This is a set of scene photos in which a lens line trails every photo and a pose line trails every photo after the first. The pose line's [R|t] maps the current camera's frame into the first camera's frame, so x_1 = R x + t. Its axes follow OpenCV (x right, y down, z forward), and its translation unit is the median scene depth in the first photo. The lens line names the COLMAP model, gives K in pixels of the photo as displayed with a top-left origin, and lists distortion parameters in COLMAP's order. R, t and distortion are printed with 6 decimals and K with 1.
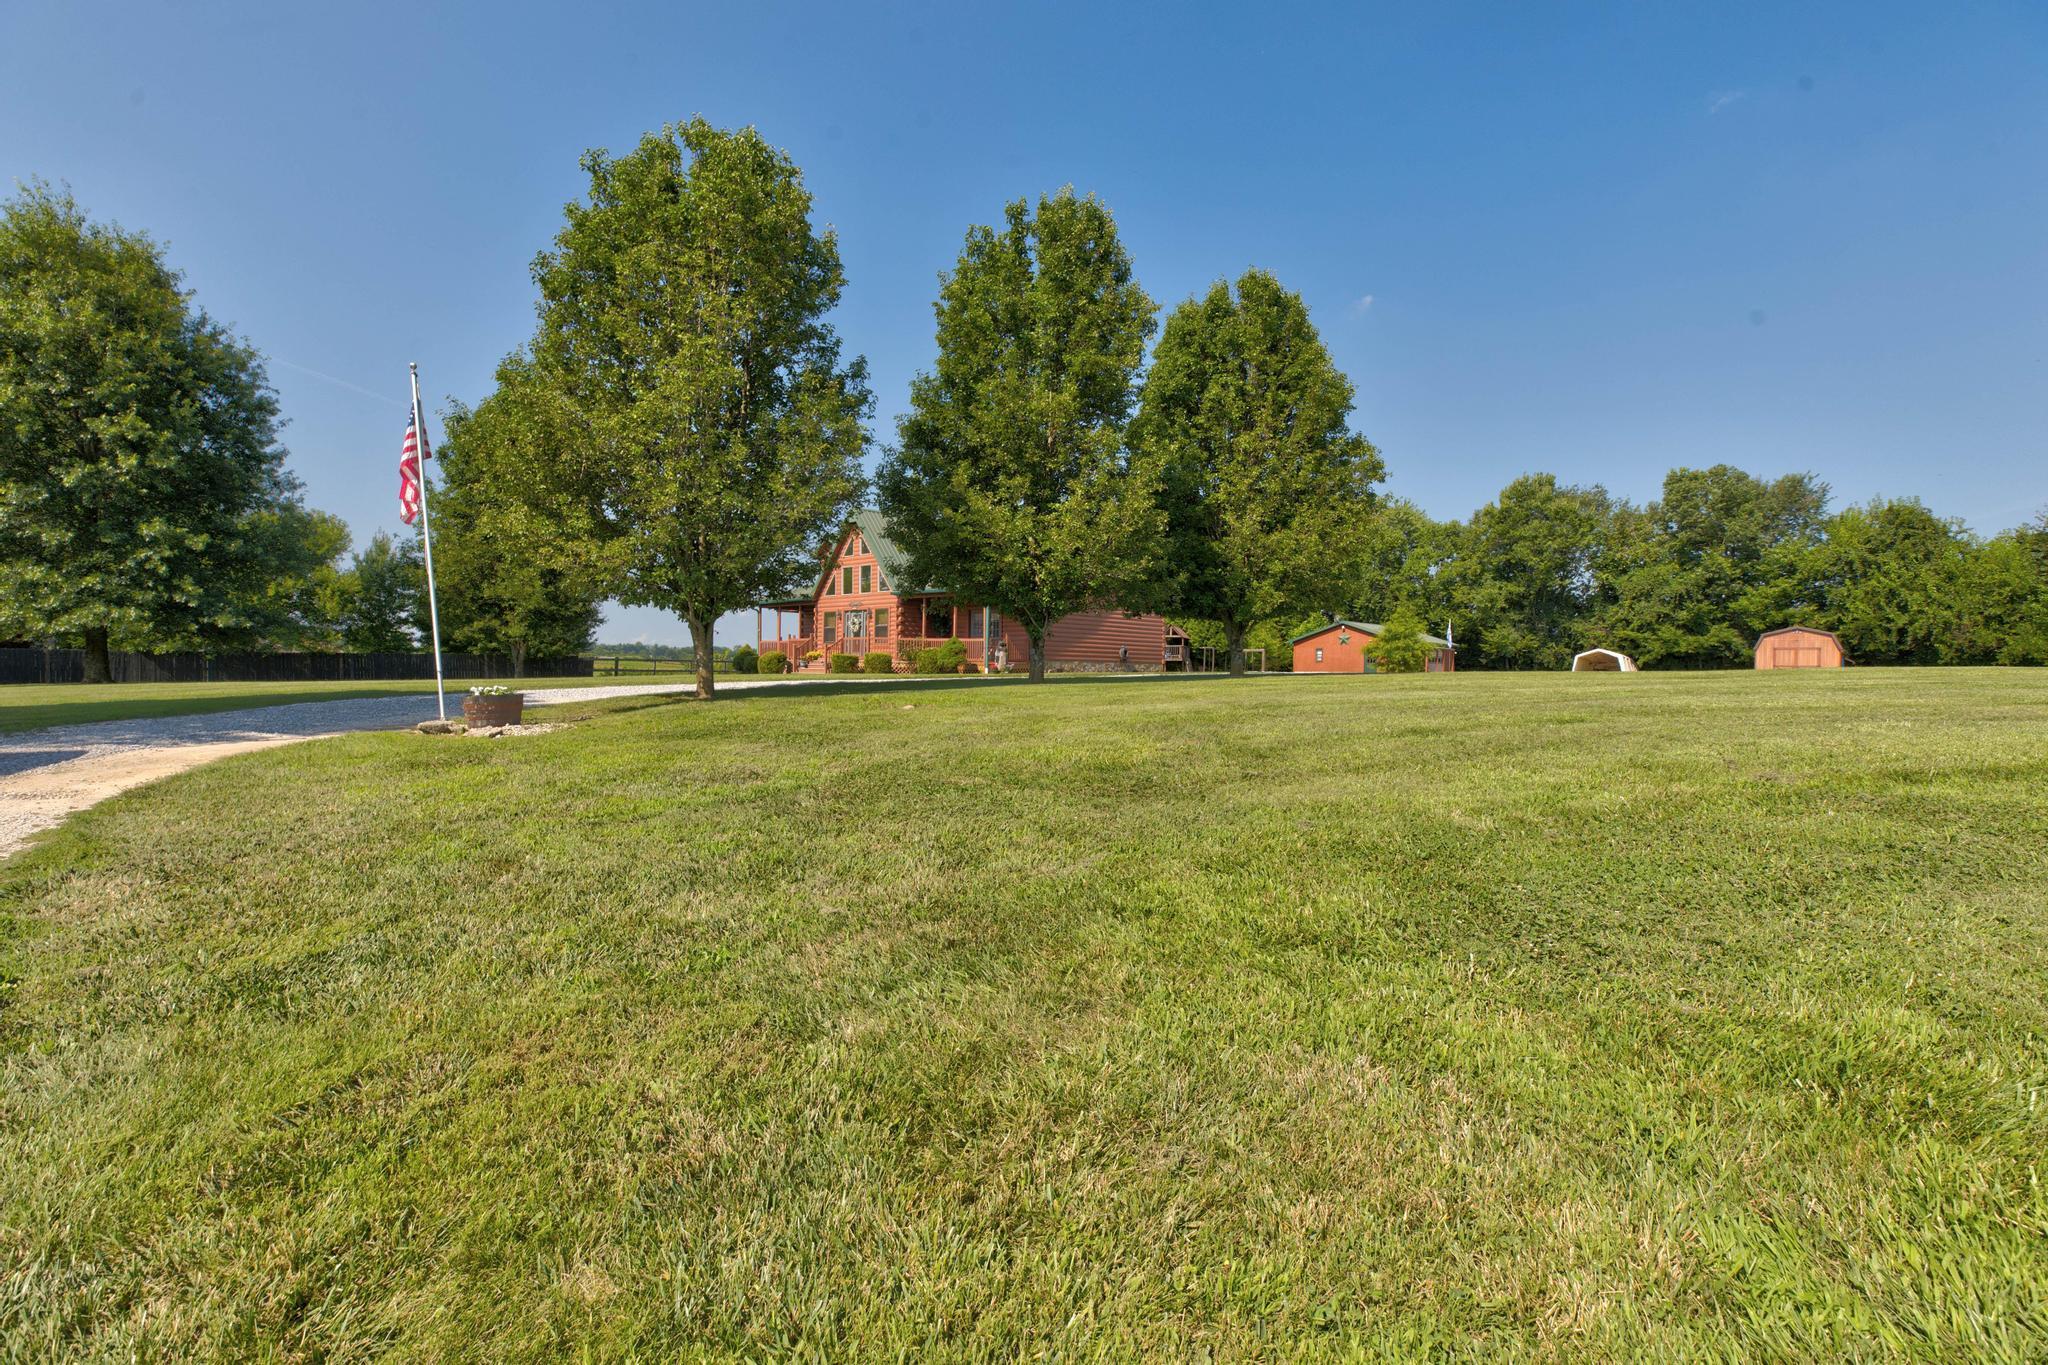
lens RADIAL K [[952.4, 0, 1027.3], [0, 952.4, 678.9], [0, 0, 1]] dist [-0.001001, 0.000640]
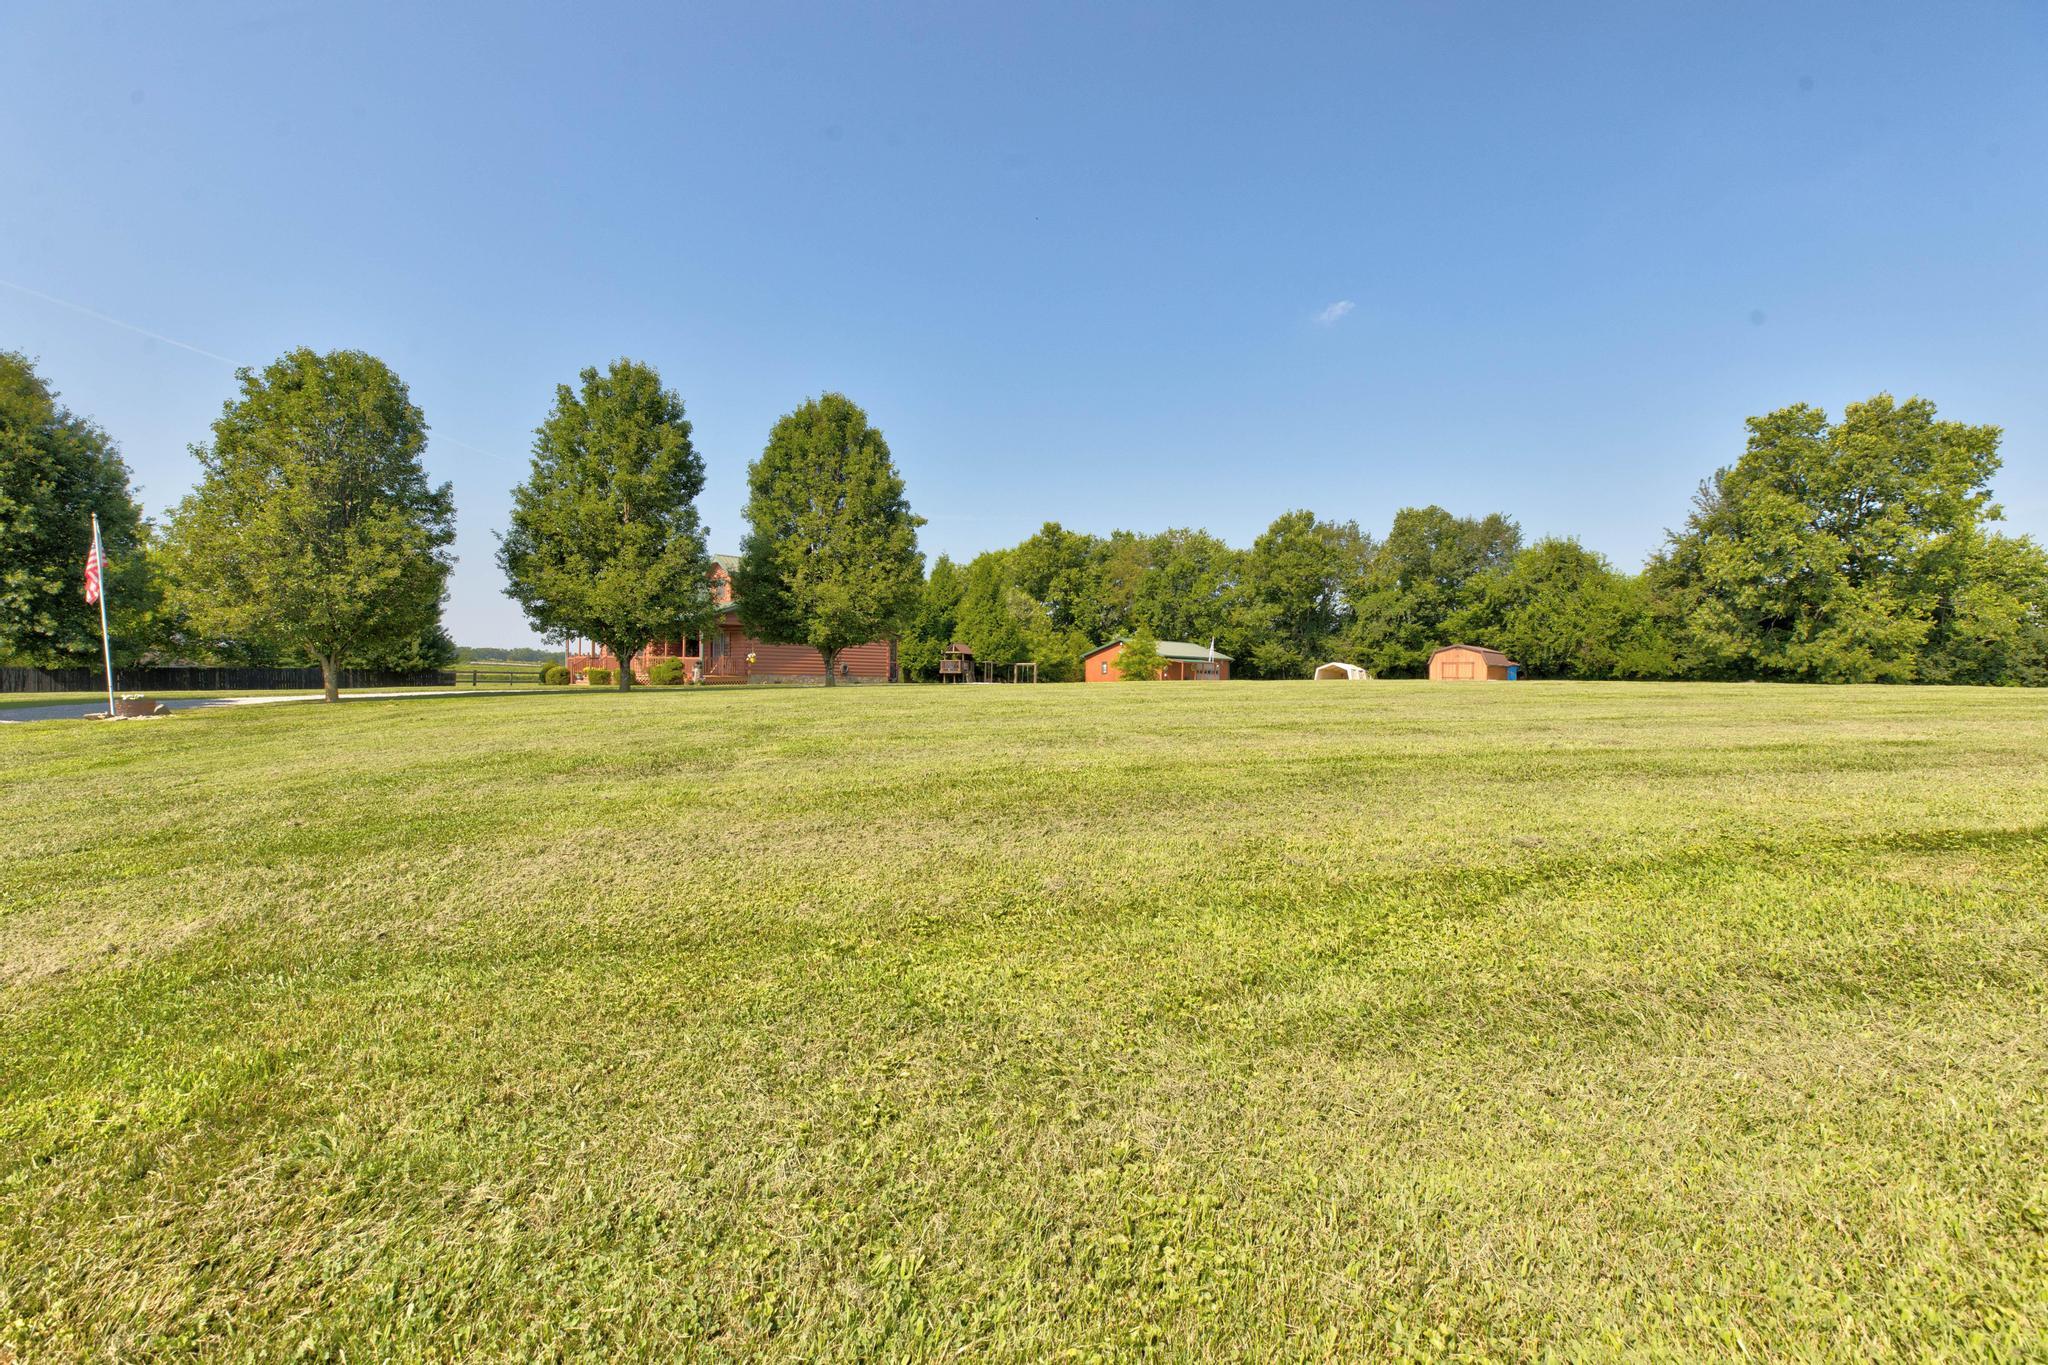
lens RADIAL K [[952.4, 0, 1029.5], [0, 952.4, 680.8], [0, 0, 1]] dist [-0.001001, 0.000640]
pose [[0.999827, -0.000664, 0.018580, 0.216530], [0.000802, 0.999972, -0.007420, -0.000858], [-0.018575, 0.007434, 0.999800, -0.164275]]
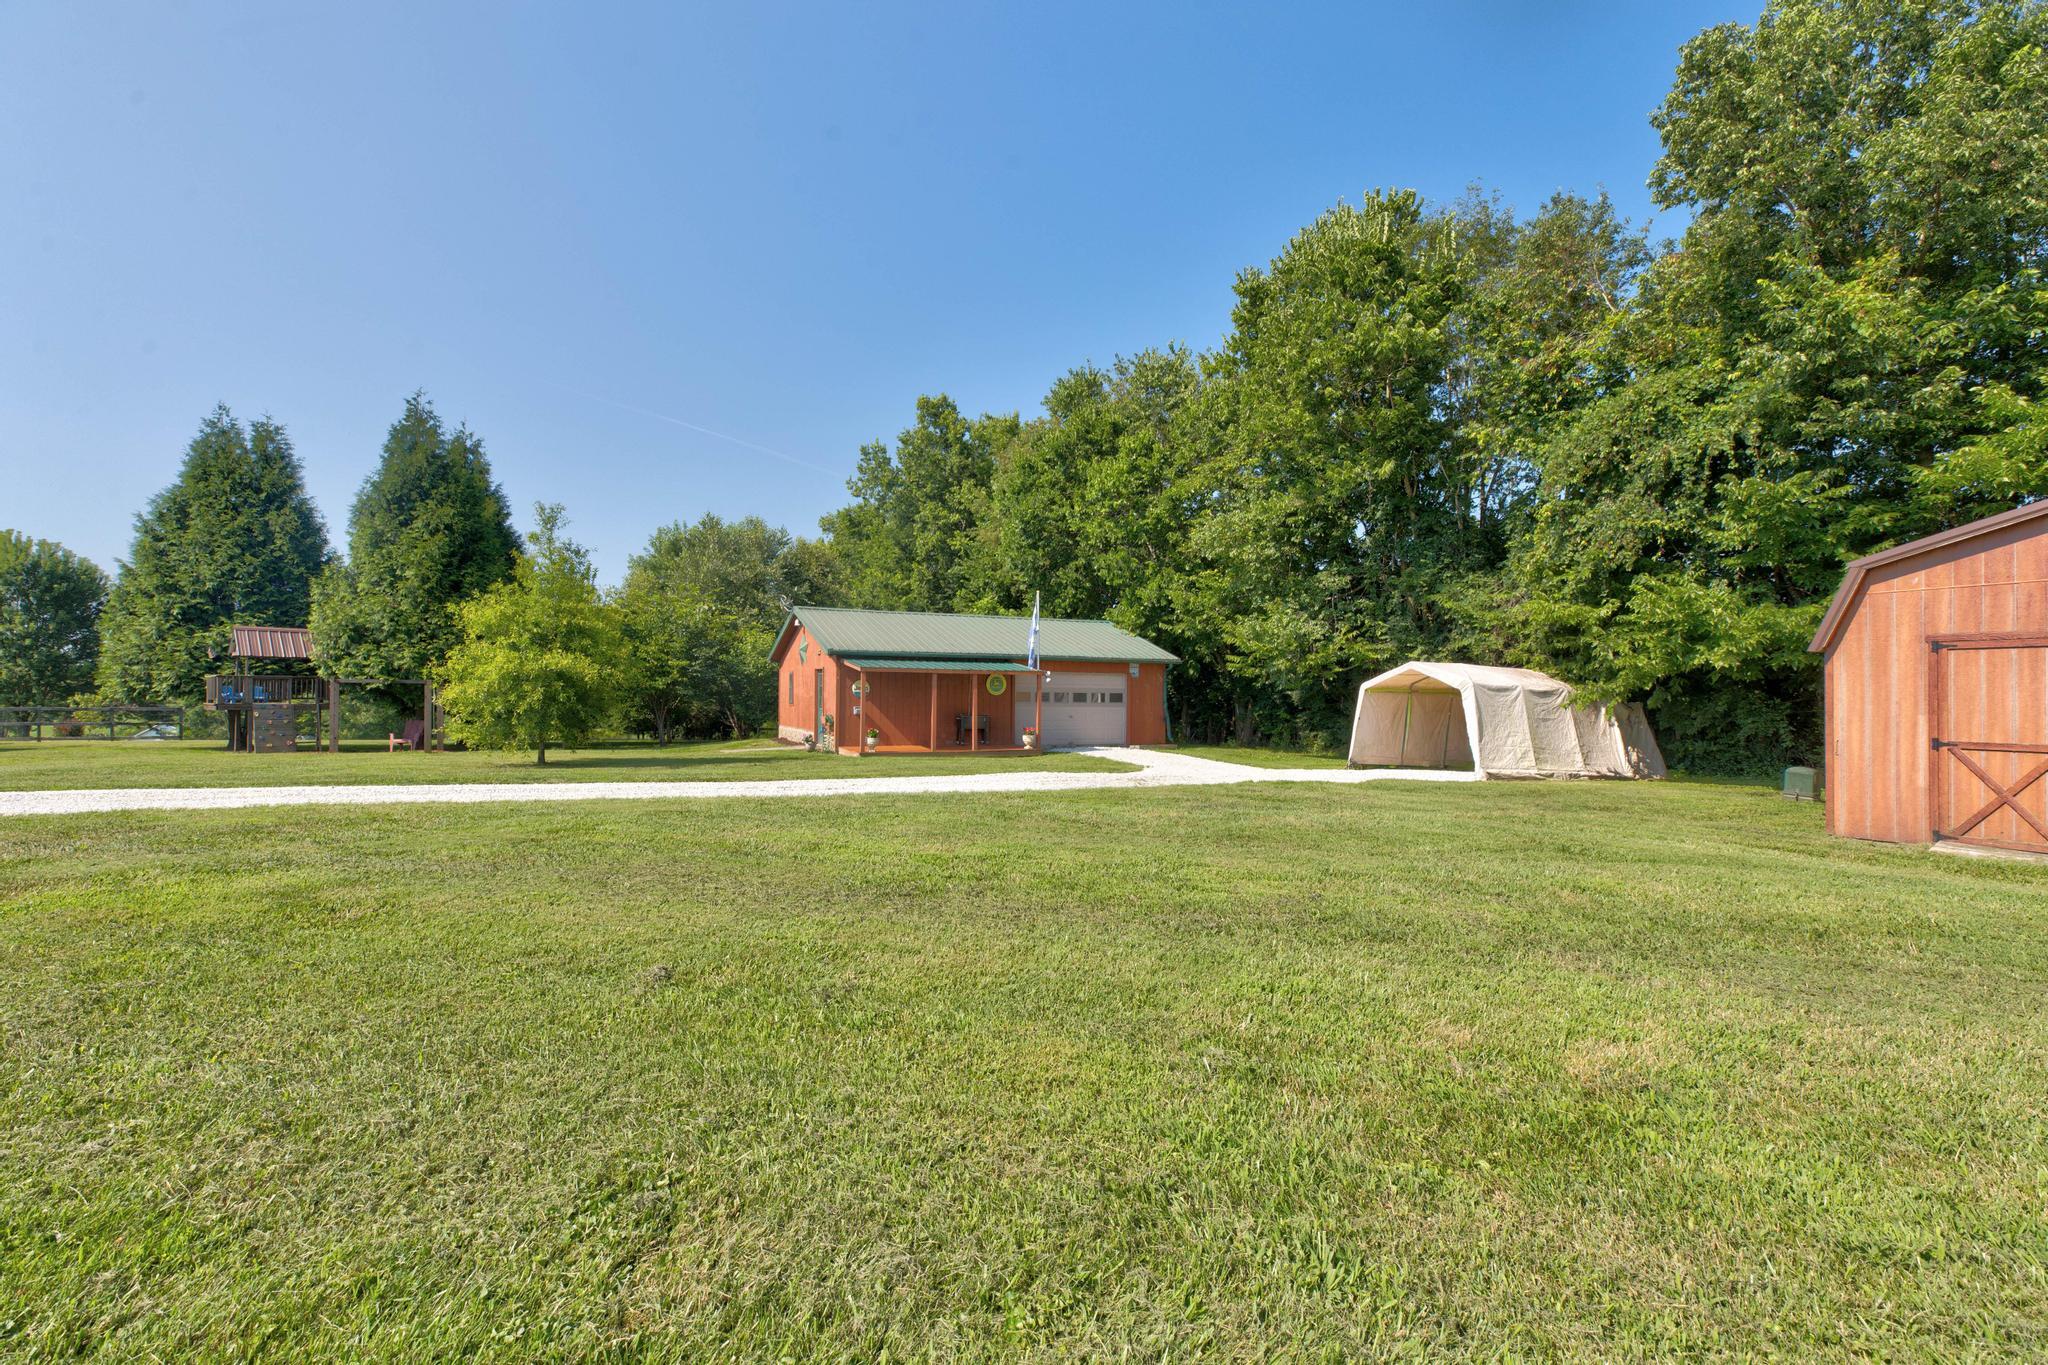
lens RADIAL K [[935.6, 0, 1026.9], [0, 935.6, 683.5], [0, 0, 1]] dist [0.005973, 0.000179]
pose [[0.945235, -0.011060, -0.326204, 0.605521], [0.004633, 0.999780, -0.020474, -0.019335], [0.326358, 0.017841, 0.945078, 0.702654]]
